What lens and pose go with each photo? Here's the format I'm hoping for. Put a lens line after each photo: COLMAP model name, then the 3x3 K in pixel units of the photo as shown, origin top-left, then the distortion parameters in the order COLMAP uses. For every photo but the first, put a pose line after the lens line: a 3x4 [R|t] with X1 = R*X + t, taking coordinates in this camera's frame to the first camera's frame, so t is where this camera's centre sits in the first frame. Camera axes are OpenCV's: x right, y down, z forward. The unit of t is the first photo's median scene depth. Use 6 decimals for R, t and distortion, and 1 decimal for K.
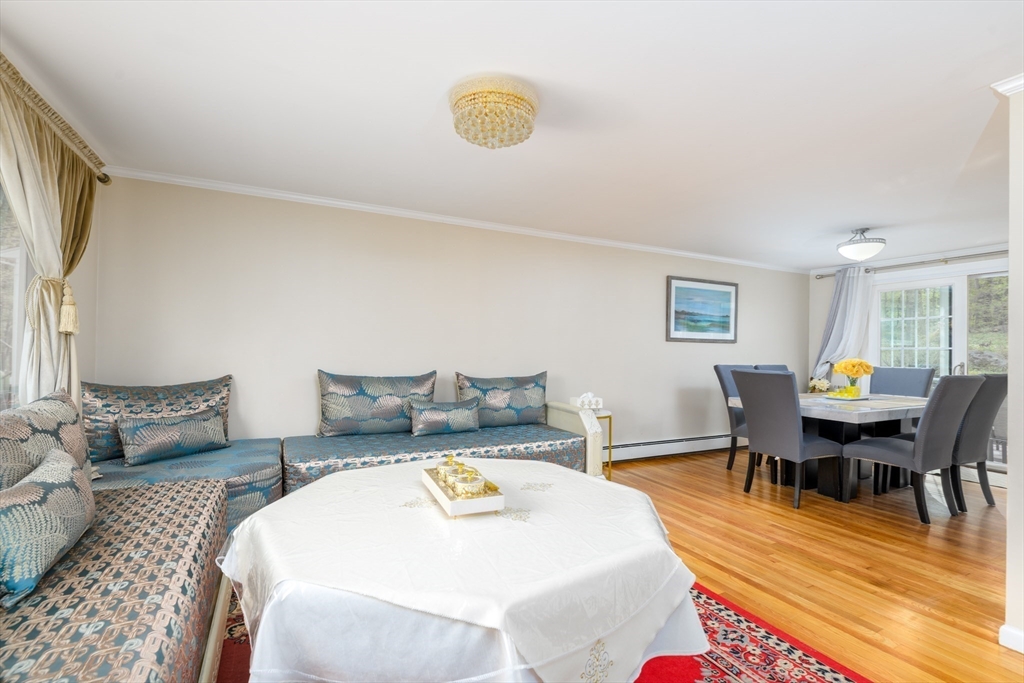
lens RADIAL K [[463.2, 0, 508.4], [0, 463.2, 345.9], [0, 0, 1]] dist [-0.002361, 0.000446]
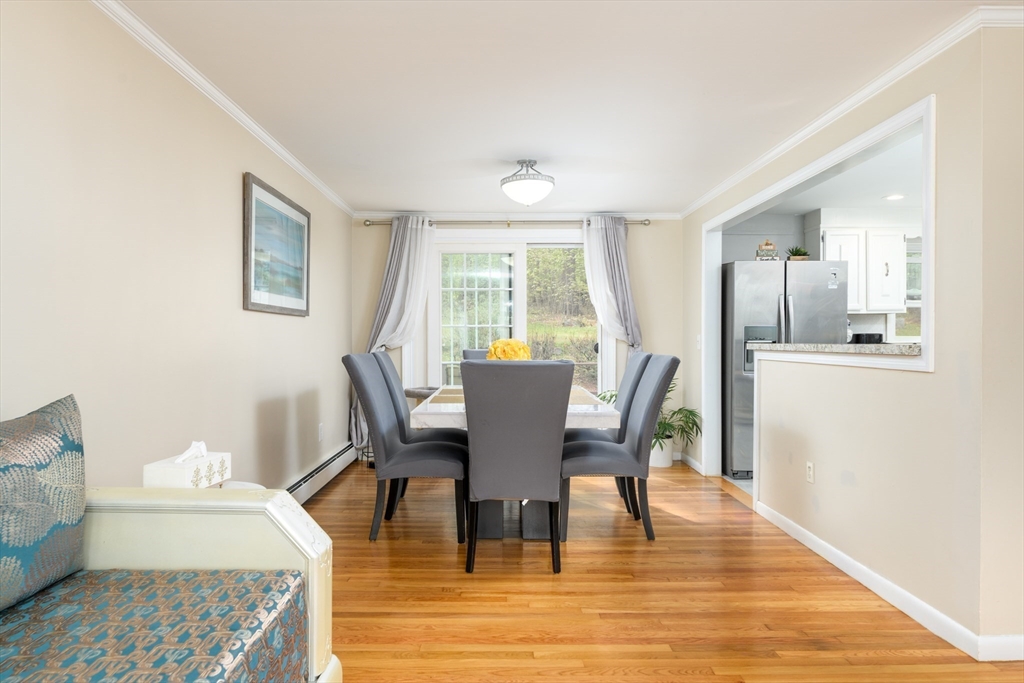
lens RADIAL K [[657.8, 0, 508.4], [0, 657.8, 343.1], [0, 0, 1]] dist [-0.008936, -0.001693]
pose [[0.437898, -0.021445, 0.898769, -0.150651], [-0.002911, 0.999676, 0.025270, 0.006406], [-0.899020, -0.013682, 0.437694, 0.455164]]
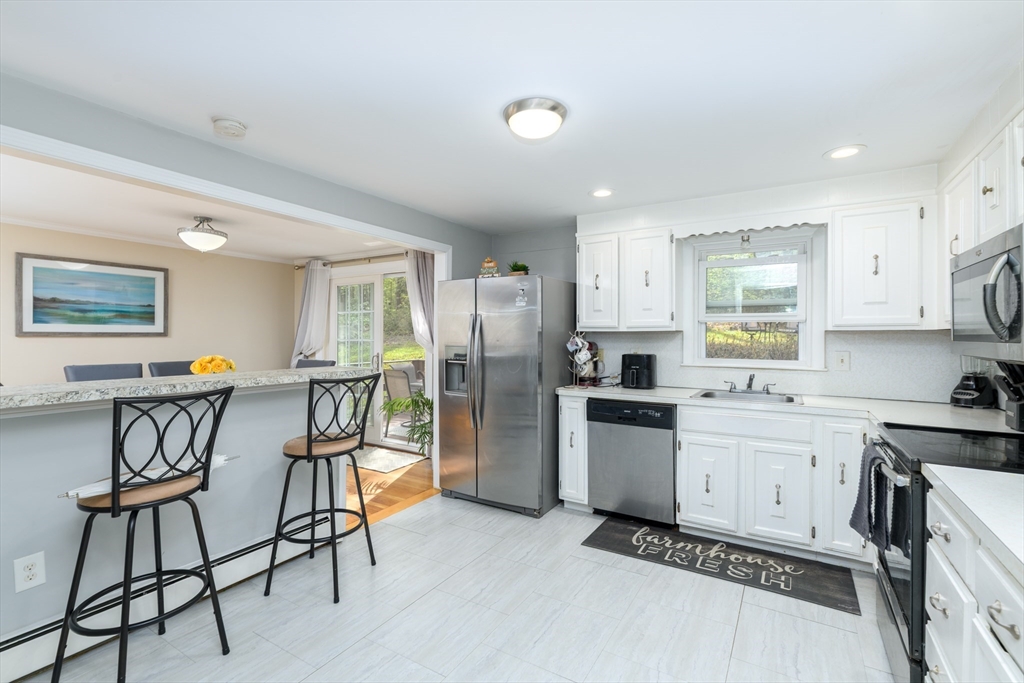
lens RADIAL K [[463.2, 0, 509.6], [0, 463.2, 343.9], [0, 0, 1]] dist [-0.002361, 0.000446]
pose [[0.851364, -0.019356, 0.524218, 0.641342], [0.001594, 0.999410, 0.034314, -0.022774], [-0.524573, -0.028378, 0.850893, -0.106218]]
